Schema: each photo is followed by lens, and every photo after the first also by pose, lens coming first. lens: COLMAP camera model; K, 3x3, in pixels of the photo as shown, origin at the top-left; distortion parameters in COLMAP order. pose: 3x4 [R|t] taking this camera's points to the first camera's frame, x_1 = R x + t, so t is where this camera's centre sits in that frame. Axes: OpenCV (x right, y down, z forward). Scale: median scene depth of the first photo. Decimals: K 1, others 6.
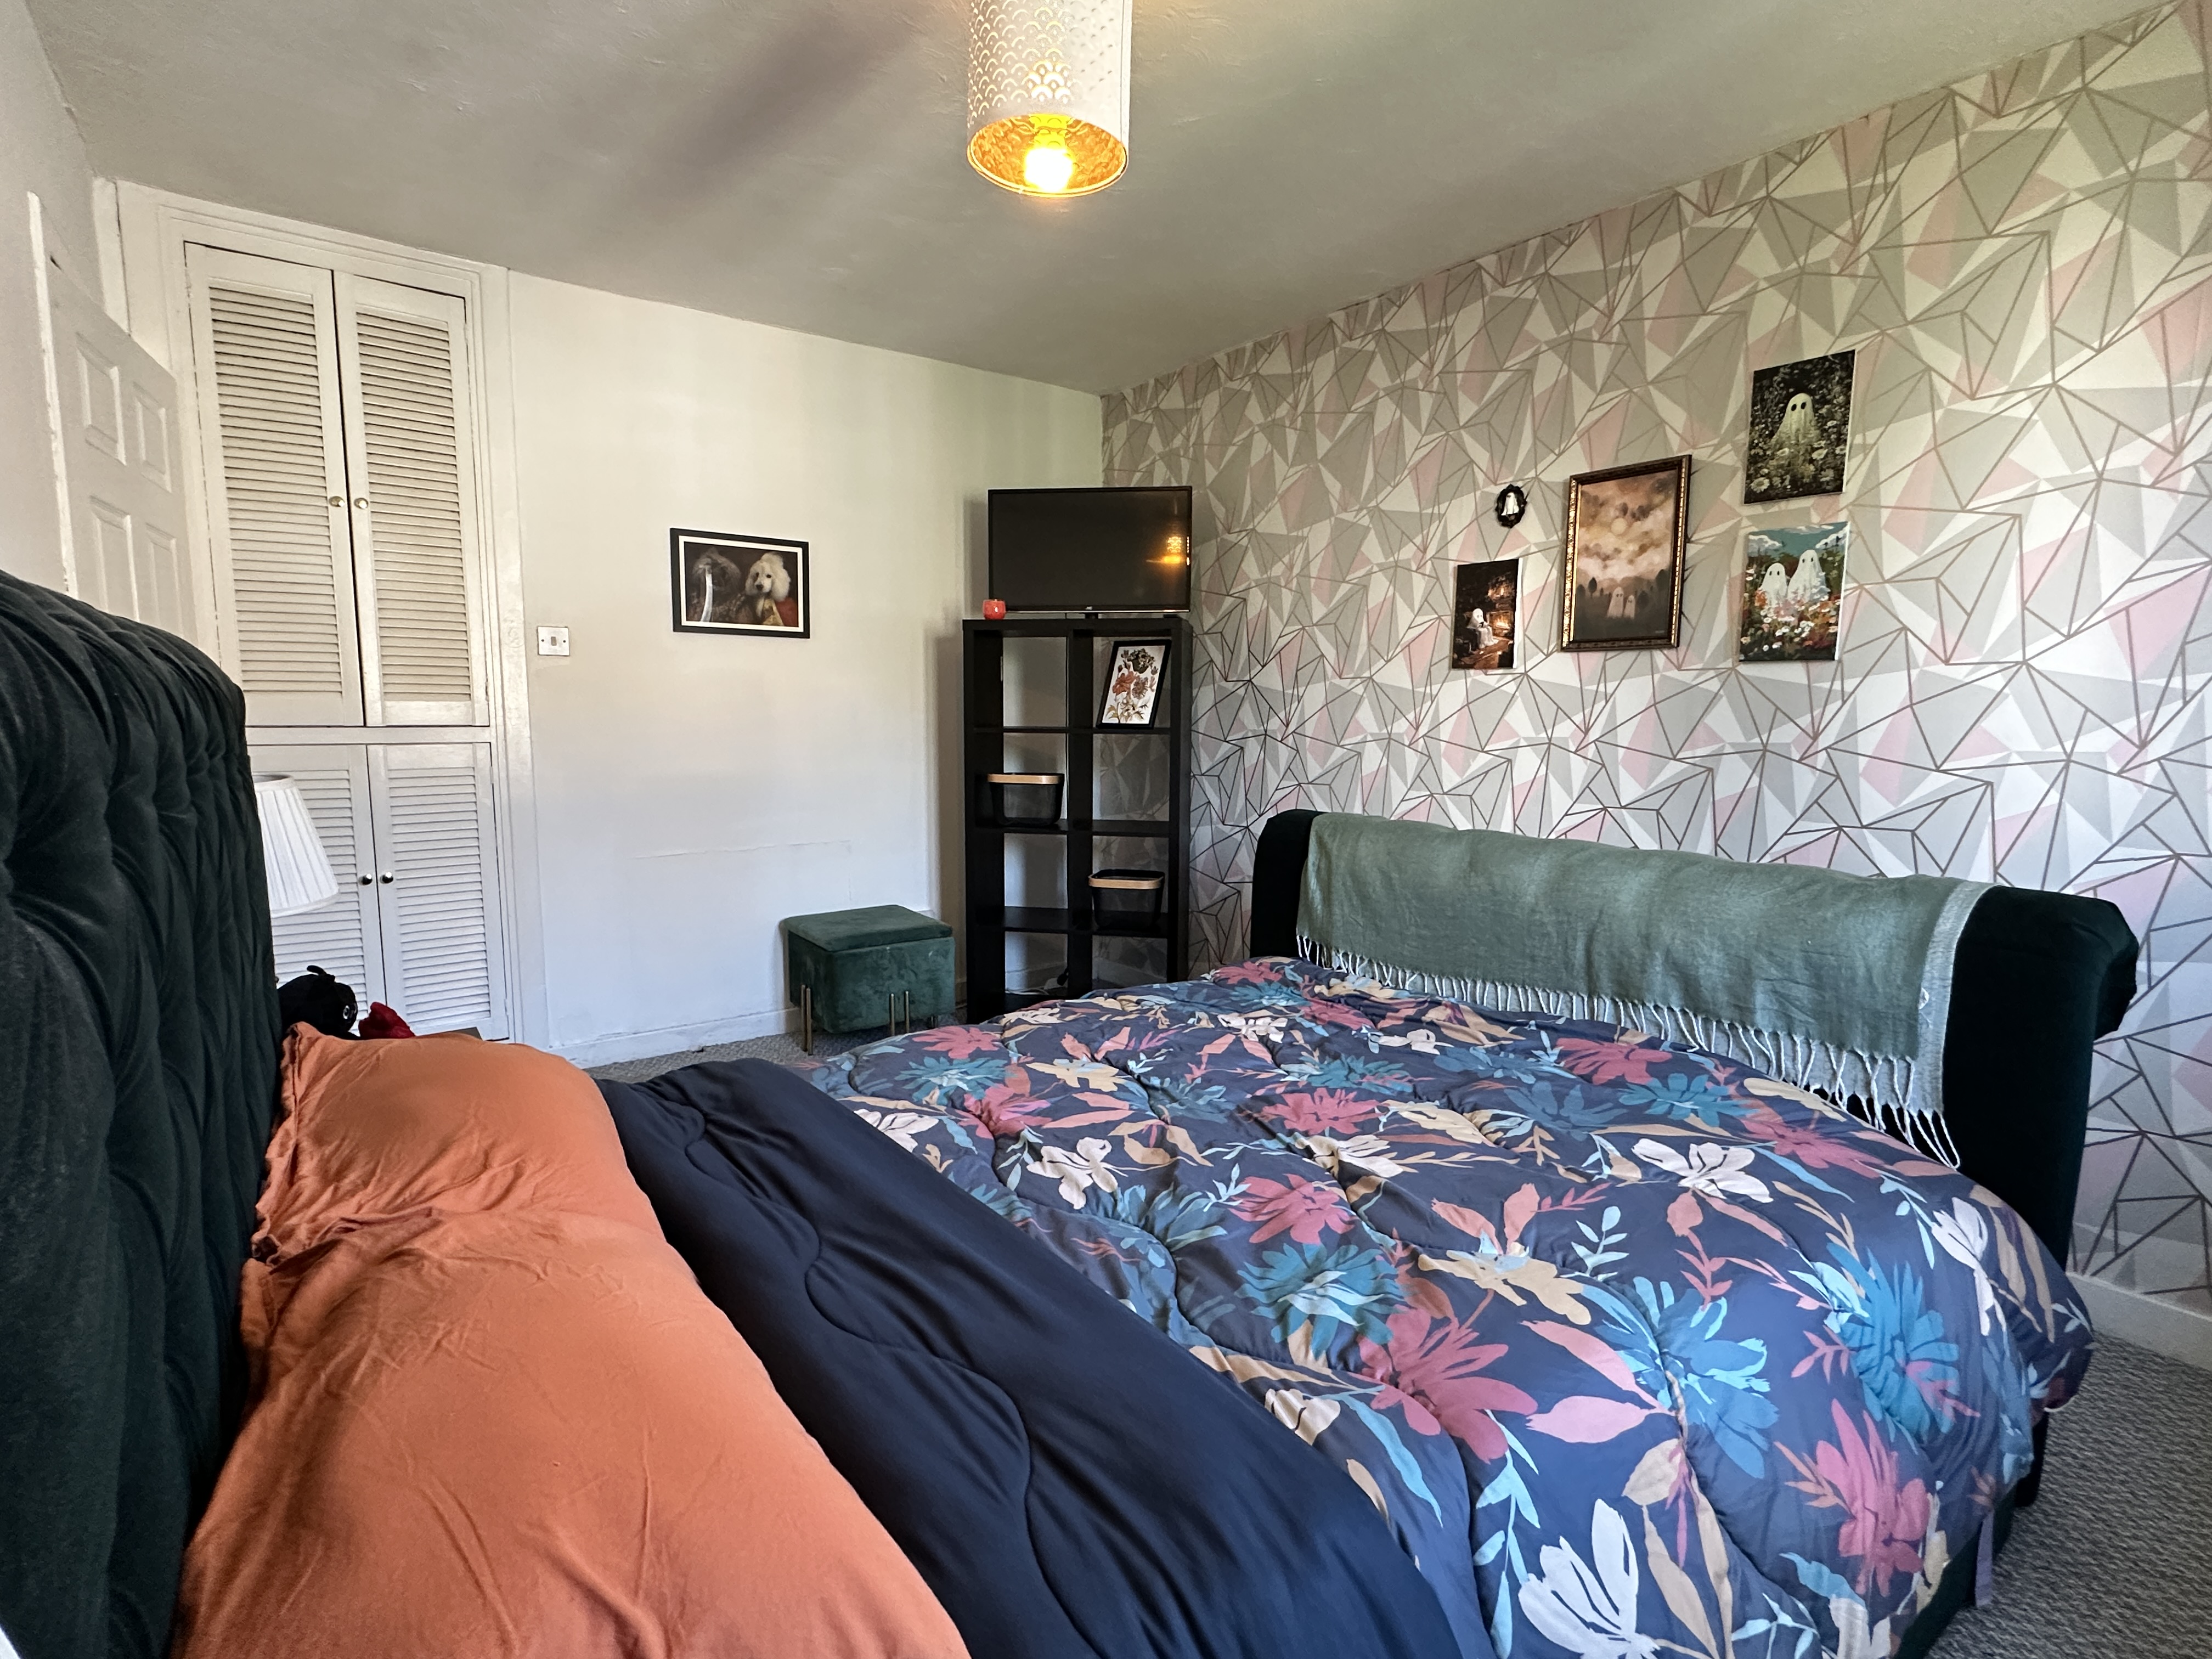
lens RADIAL K [[1056.3, 0, 1115.0], [0, 1056.3, 832.0], [0, 0, 1]] dist [-0.004792, 0.001322]
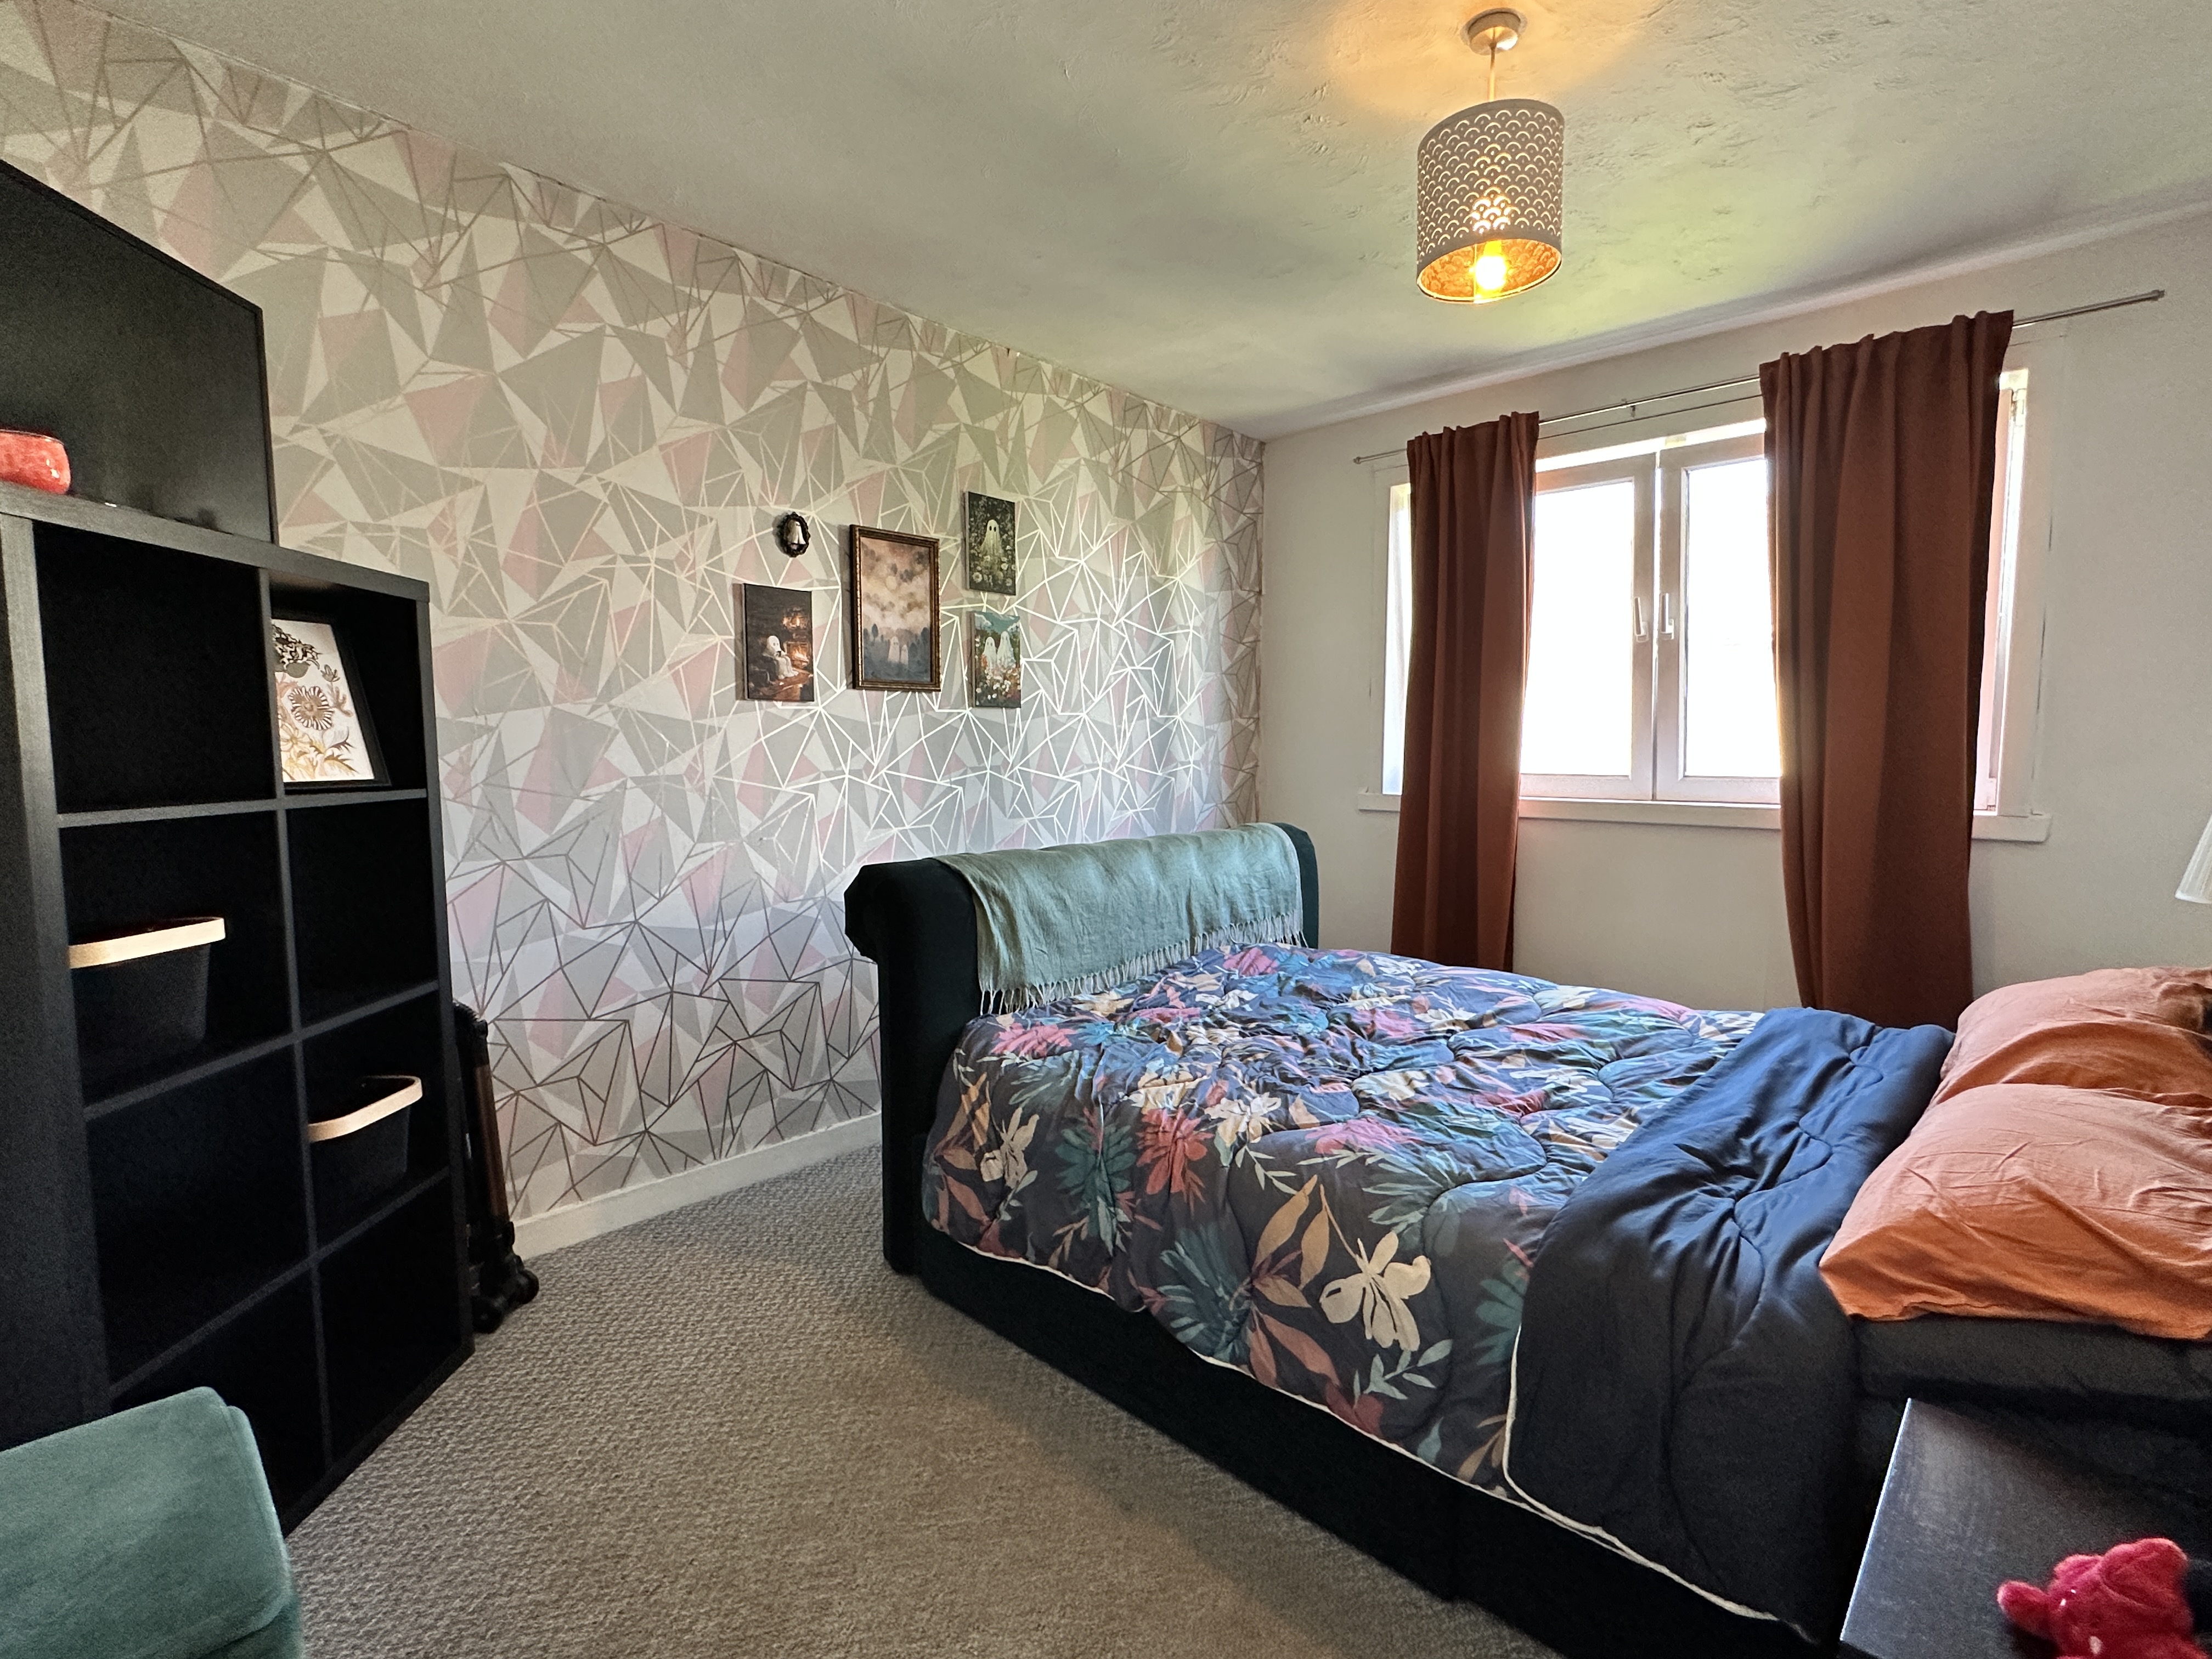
lens RADIAL K [[1056.3, 0, 1102.5], [0, 1056.3, 832.8], [0, 0, 1]] dist [-0.004792, 0.001322]
pose [[-0.168036, -0.098315, 0.980866, -0.704511], [0.111964, 0.986672, 0.118078, -0.130807], [-0.979402, 0.129663, -0.154788, 0.979418]]
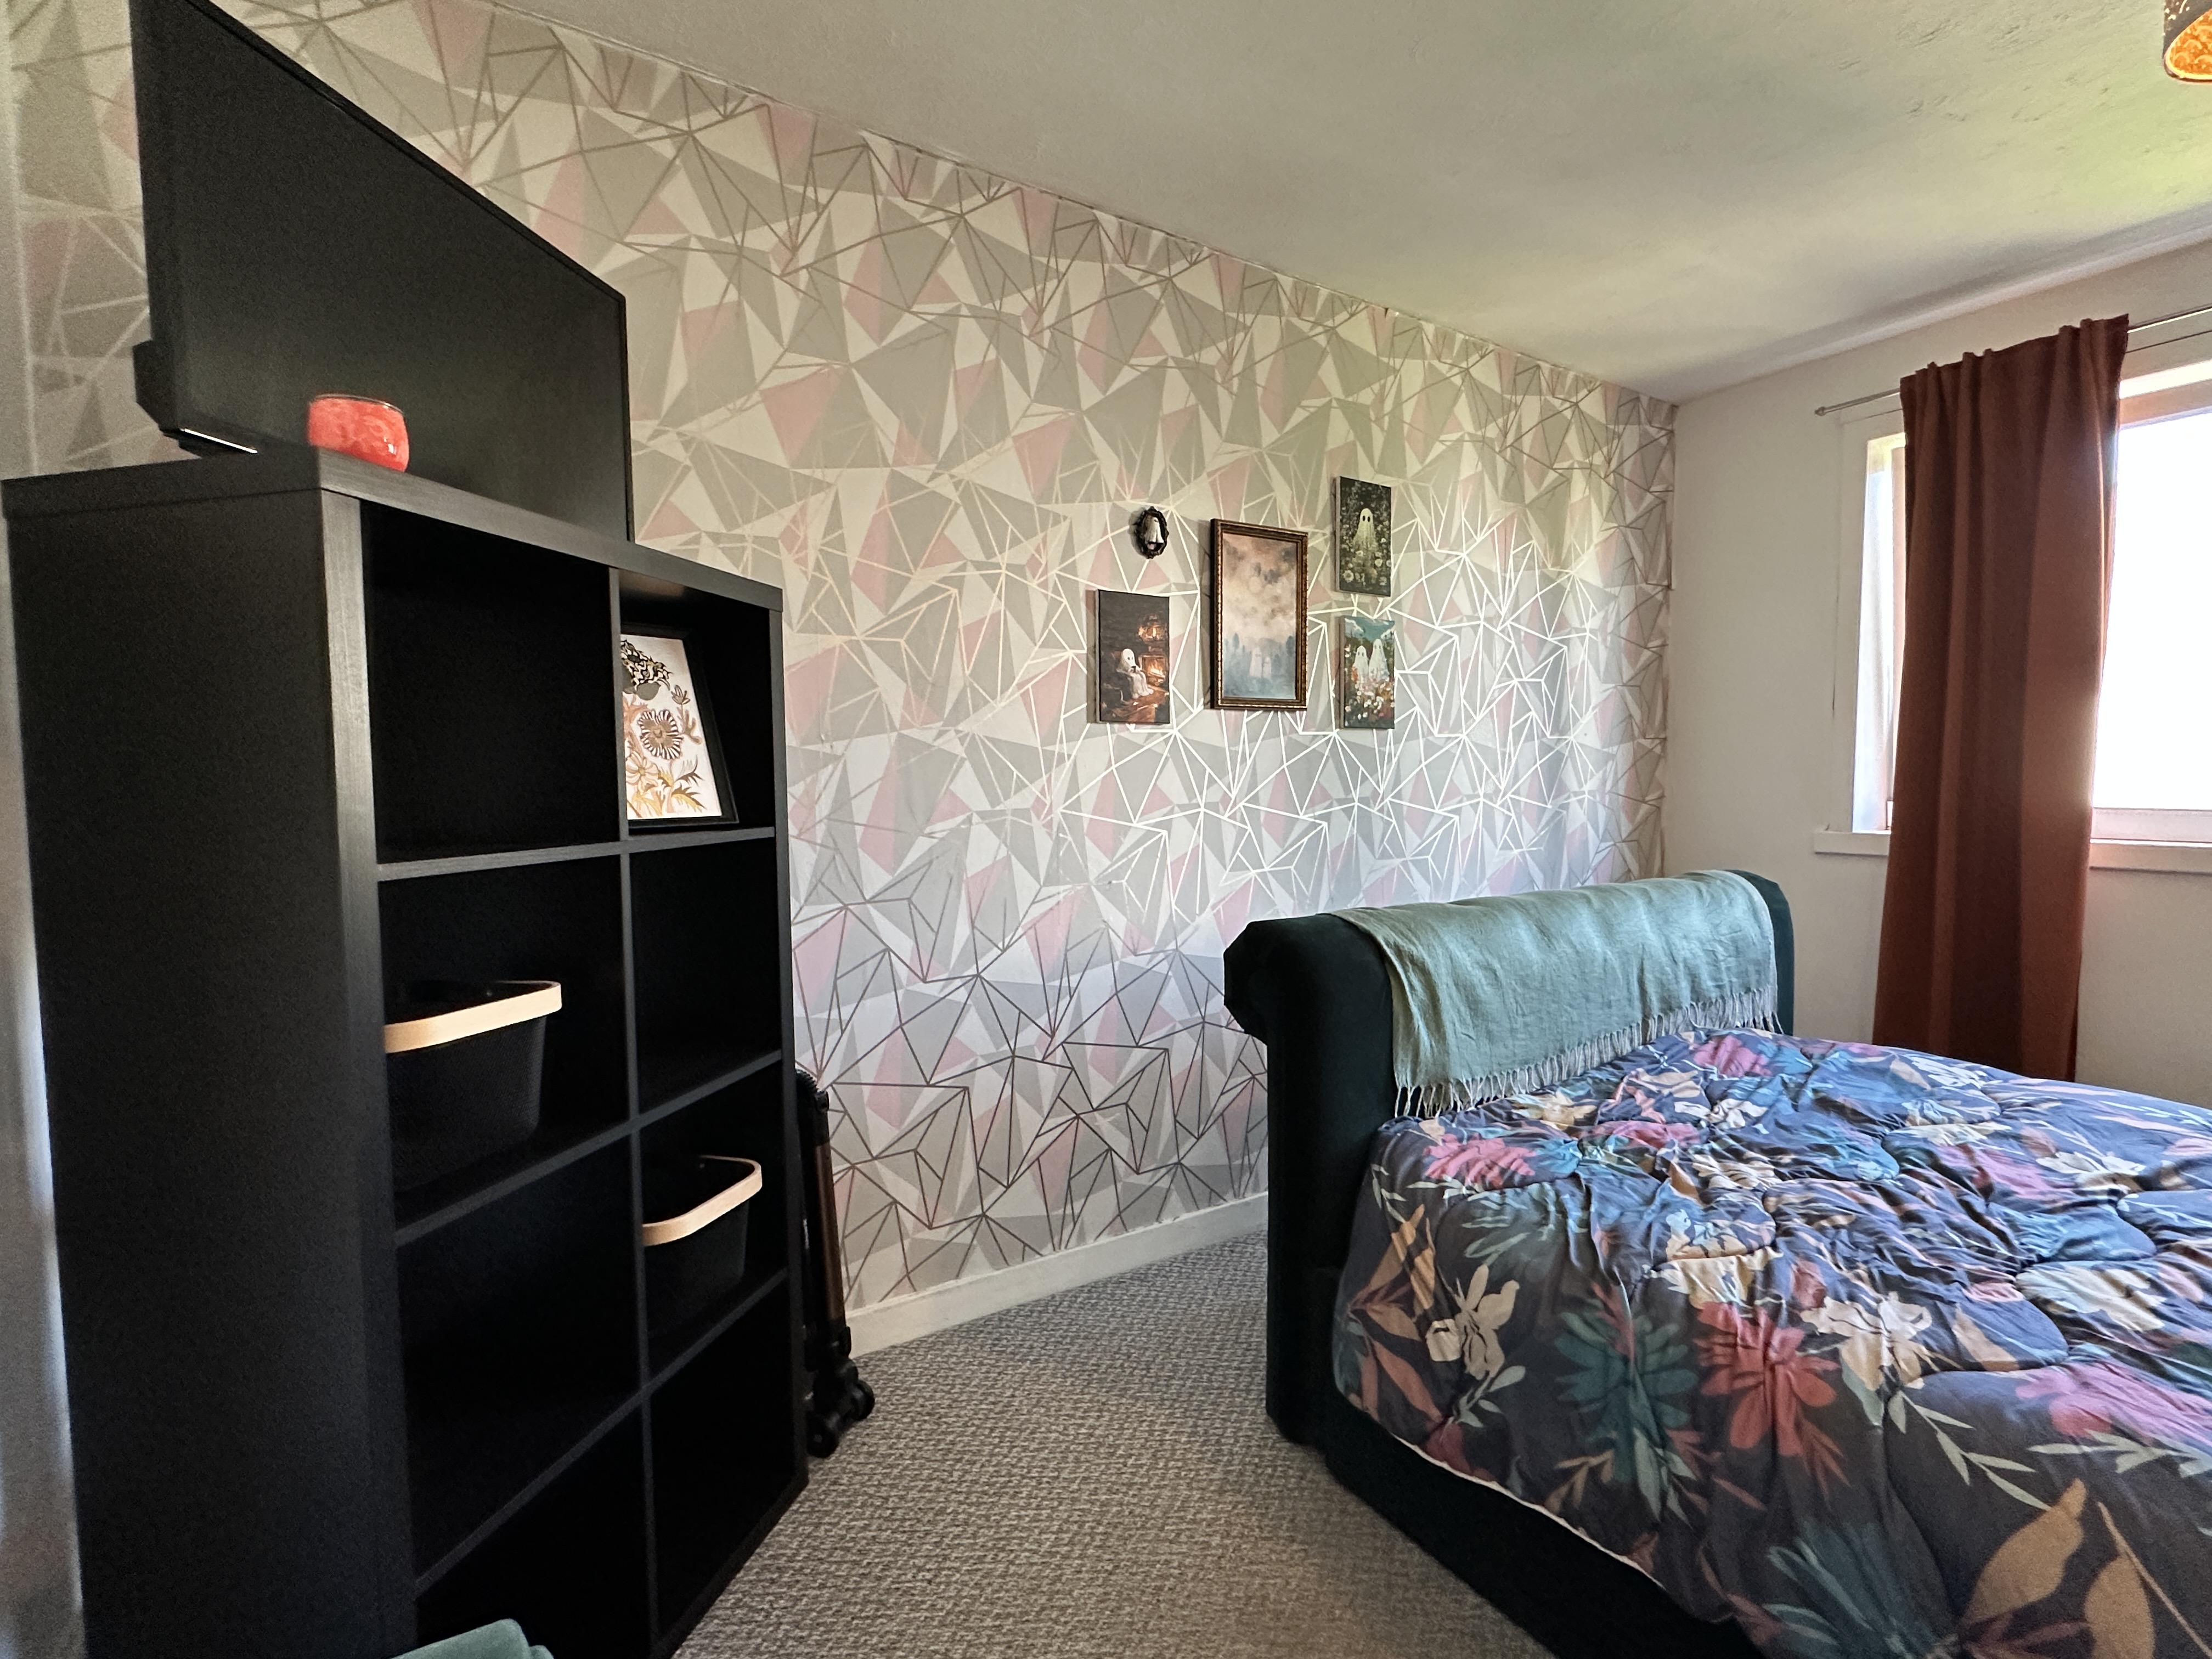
lens RADIAL K [[1056.3, 0, 1106.0], [0, 1056.3, 832.9], [0, 0, 1]] dist [-0.004792, 0.001322]
pose [[0.081641, -0.072535, 0.994019, -0.523741], [0.122757, 0.990486, 0.062195, -0.138145], [-0.989073, 0.116945, 0.089768, 1.066139]]
